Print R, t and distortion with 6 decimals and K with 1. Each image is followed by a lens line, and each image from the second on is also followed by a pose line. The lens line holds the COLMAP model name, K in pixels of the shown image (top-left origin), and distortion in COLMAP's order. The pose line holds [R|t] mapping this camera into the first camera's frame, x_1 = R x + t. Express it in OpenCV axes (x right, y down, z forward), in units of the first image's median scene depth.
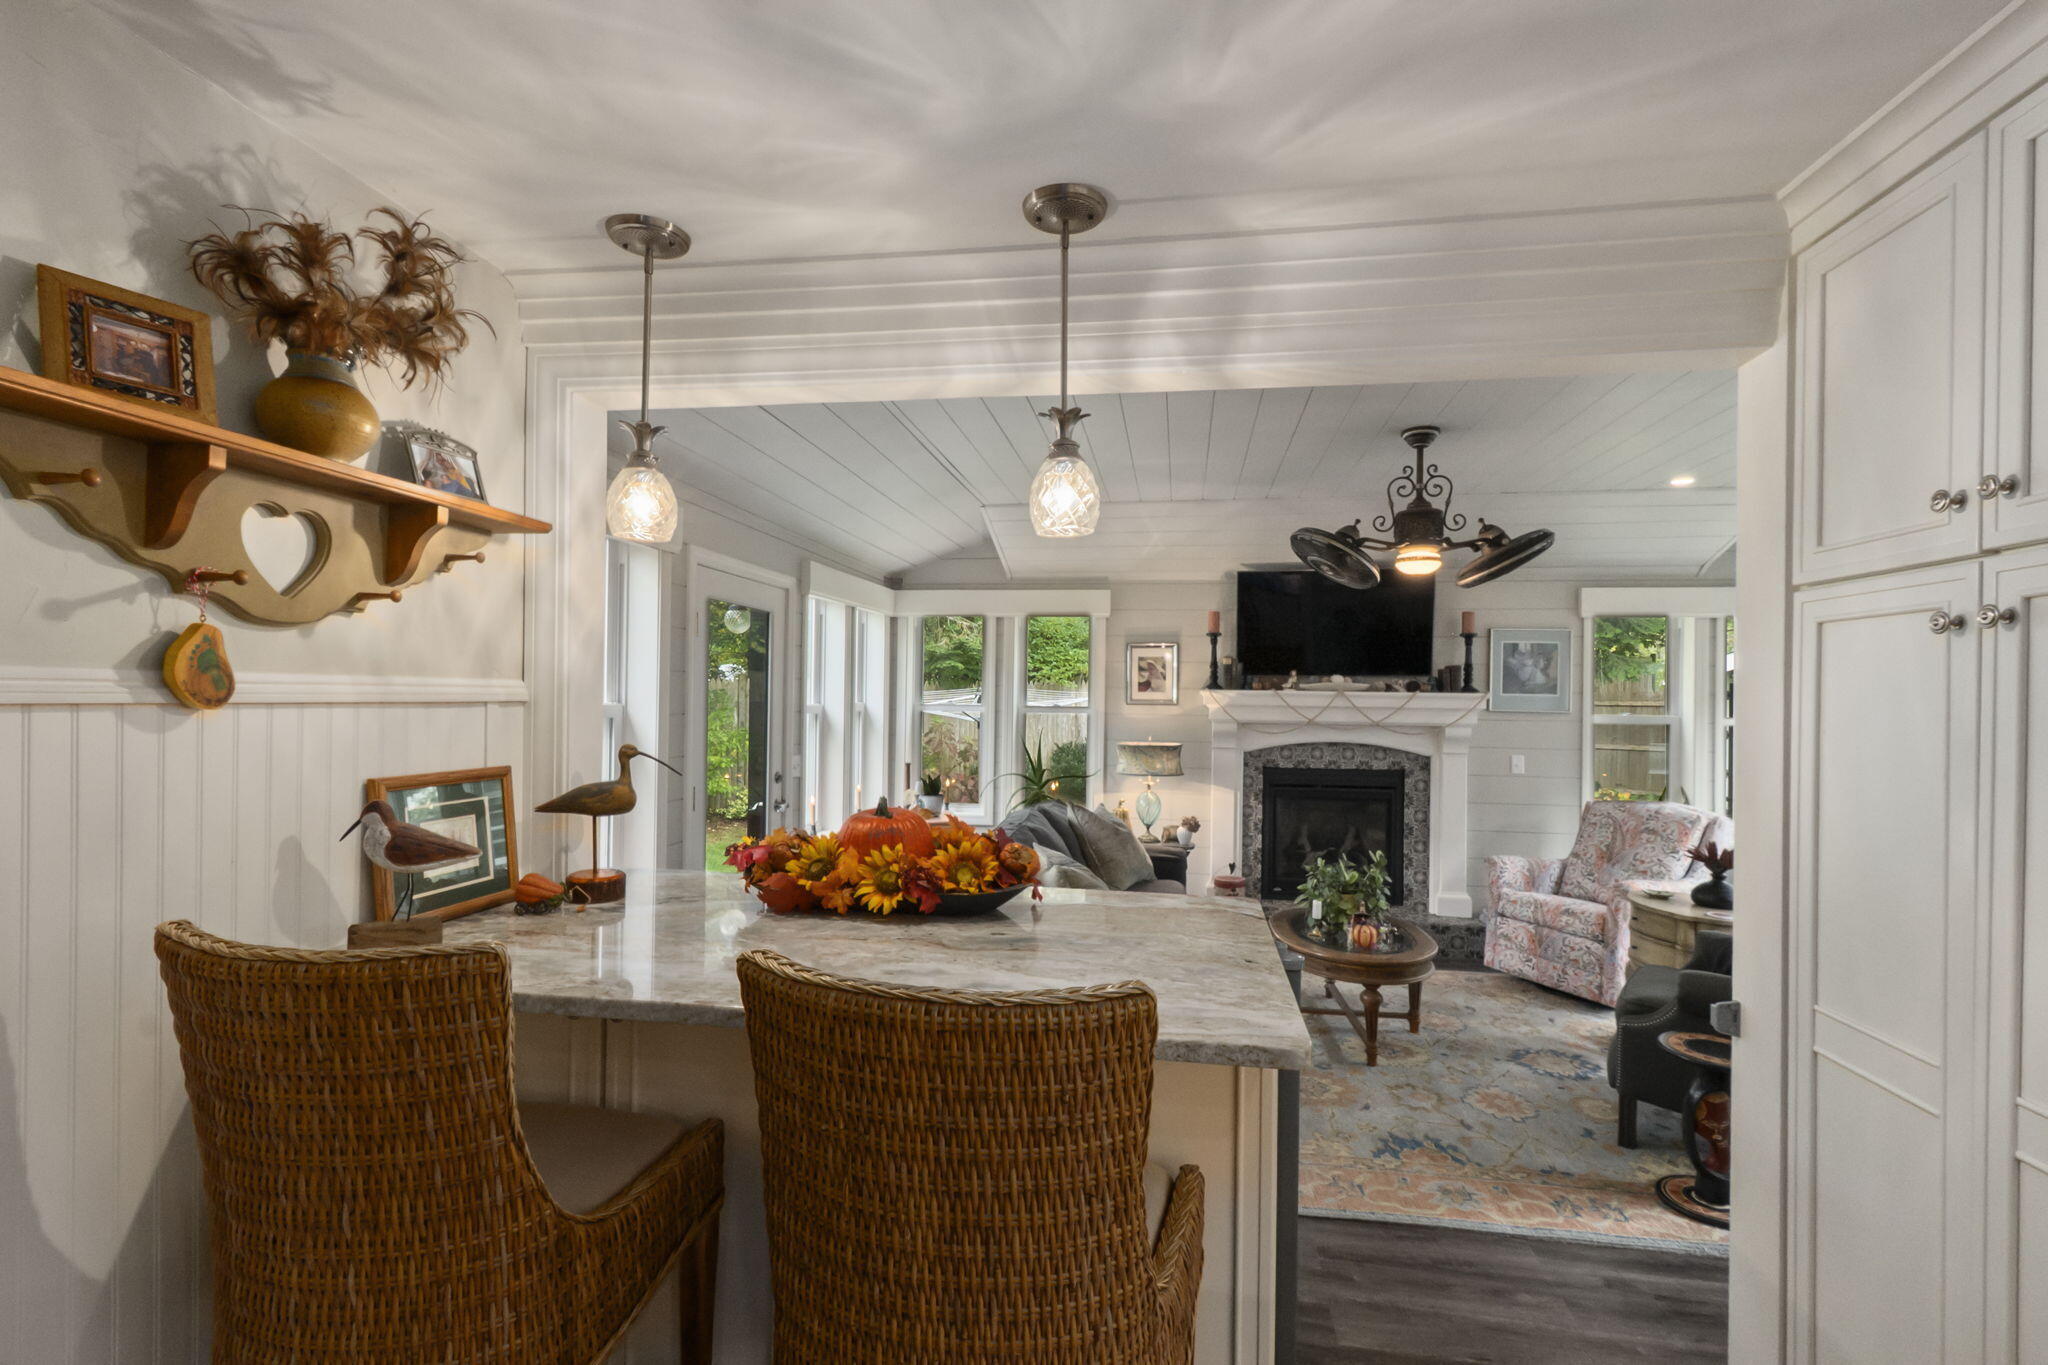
lens RADIAL K [[925.7, 0, 1032.0], [0, 925.7, 696.1], [0, 0, 1]] dist [0.007435, -0.001231]
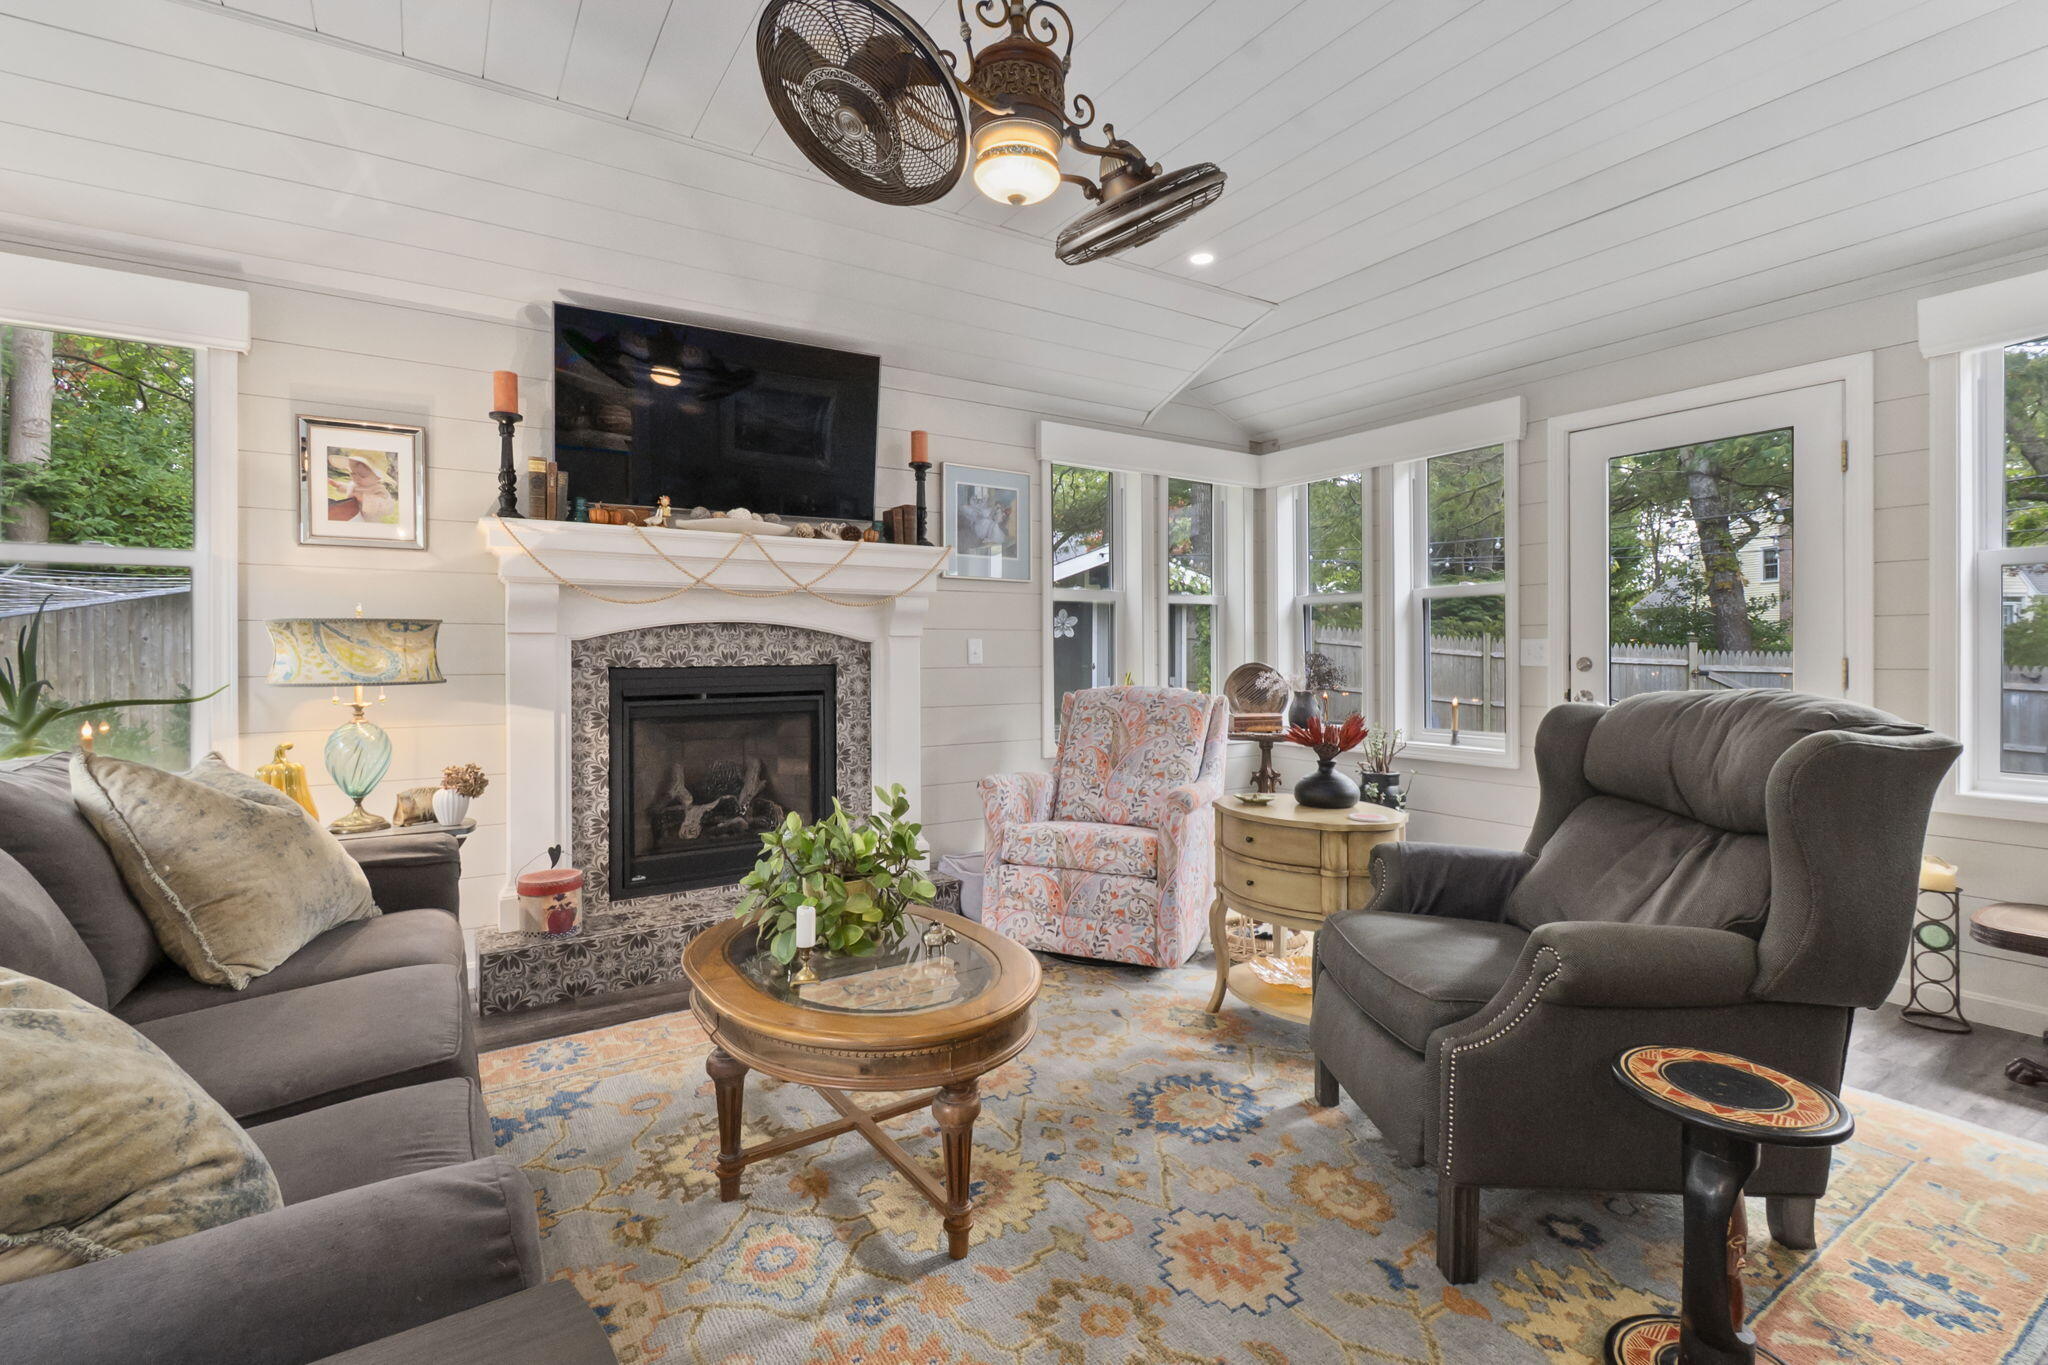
lens RADIAL K [[925.7, 0, 1034.2], [0, 925.7, 654.9], [0, 0, 1]] dist [0.007435, -0.001231]
pose [[0.738145, -0.018214, 0.674397, 0.073308], [0.011475, 0.999830, 0.014444, 0.077732], [-0.674545, -0.002923, 0.738228, 0.498719]]
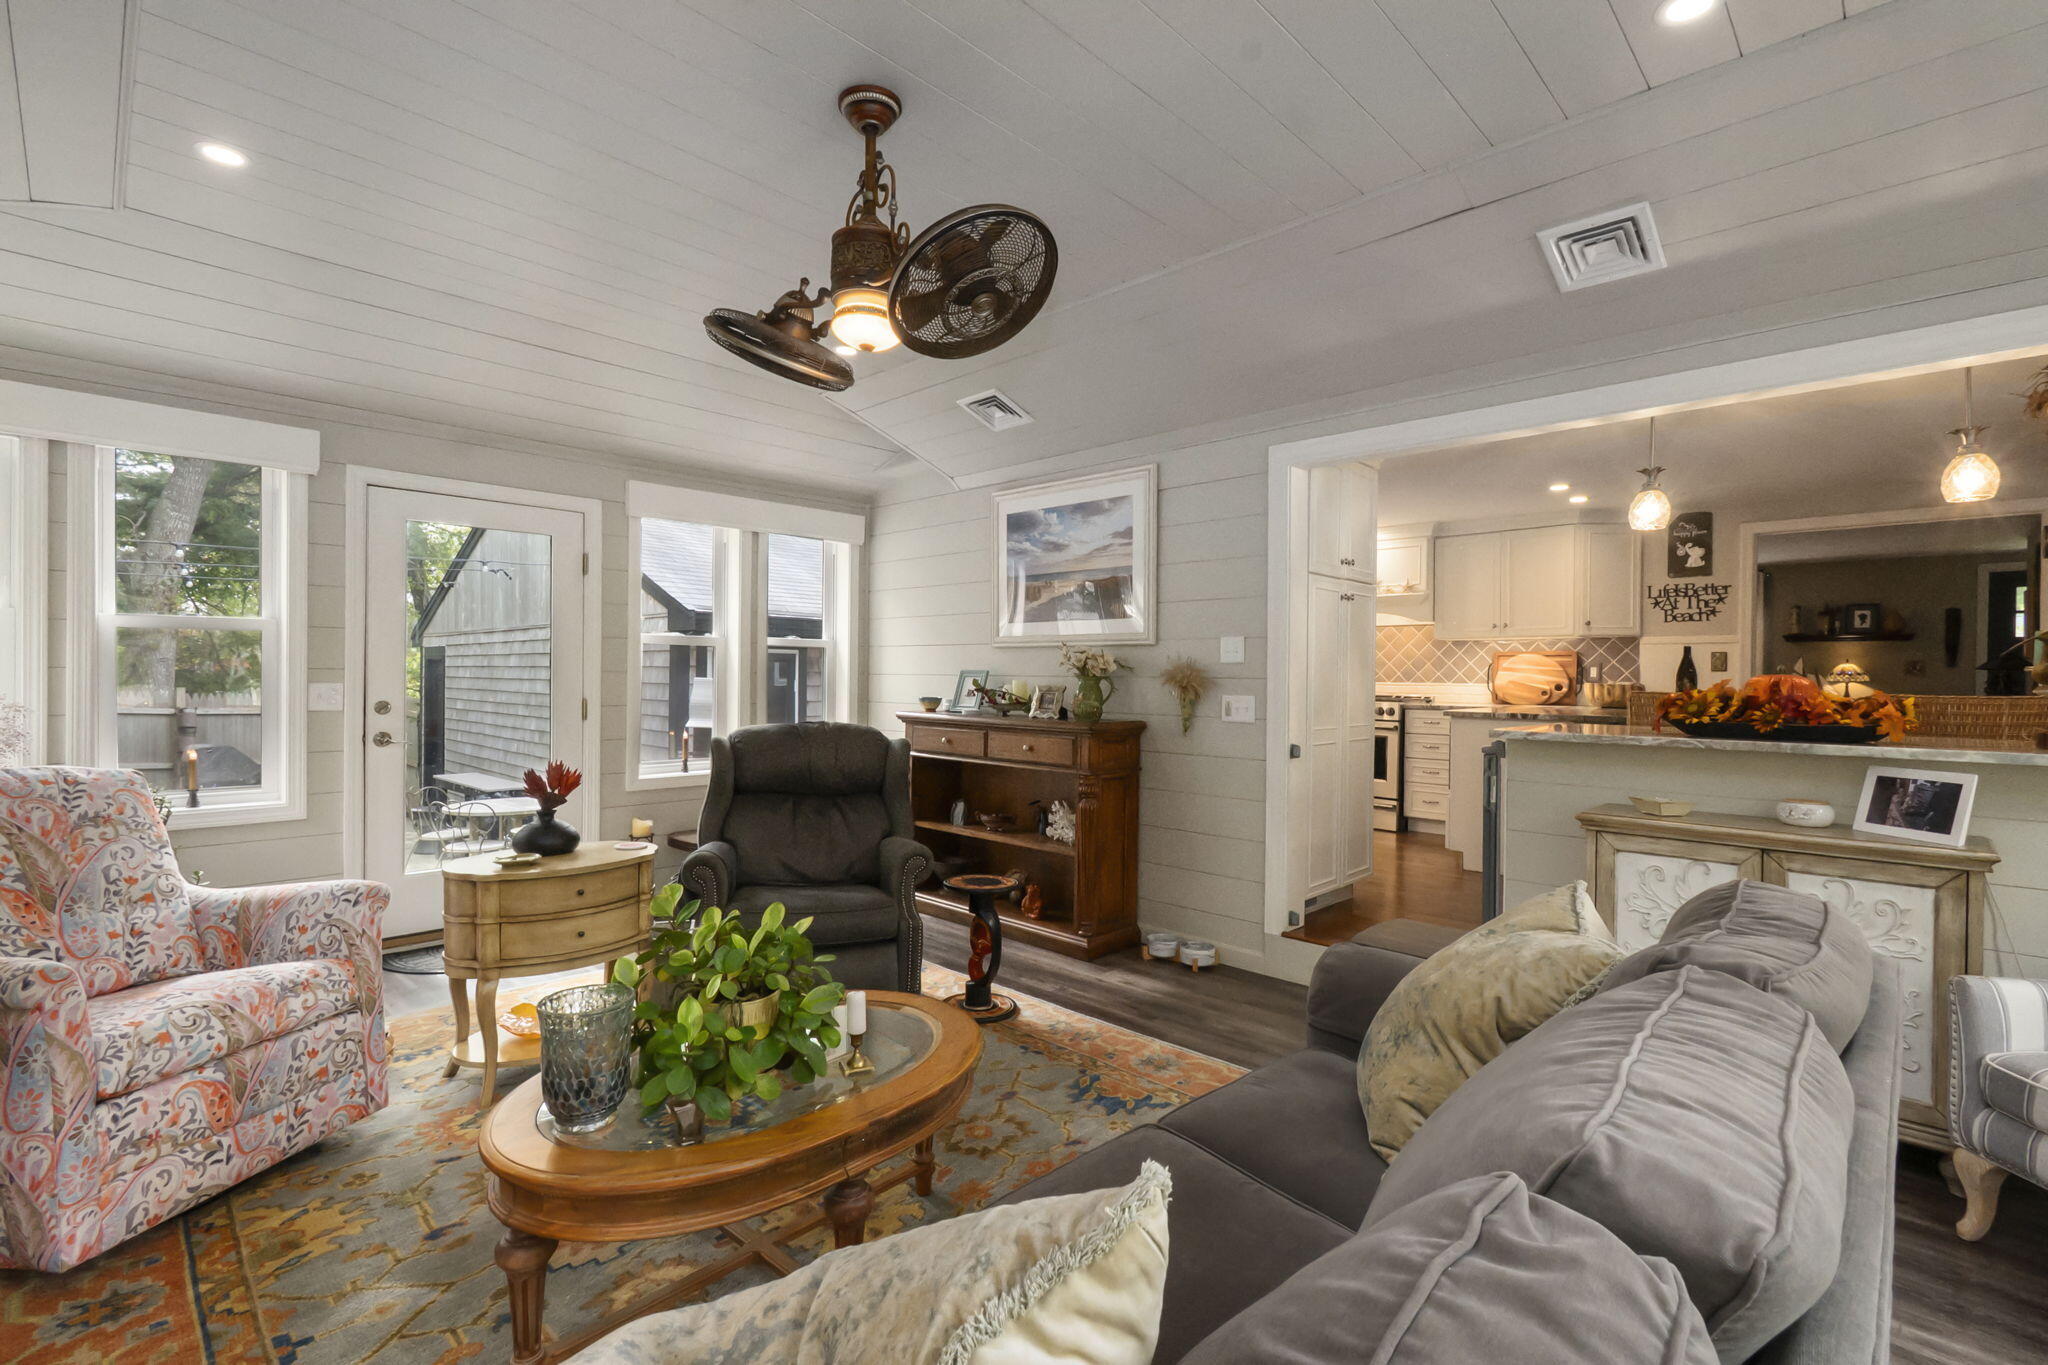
lens RADIAL K [[925.7, 0, 1015.3], [0, 925.7, 680.7], [0, 0, 1]] dist [0.007435, -0.001231]
pose [[-0.814078, -0.026107, 0.580169, -0.003334], [-0.024858, 0.999640, 0.010103, 0.055666], [-0.580224, -0.006198, -0.814434, 1.108110]]
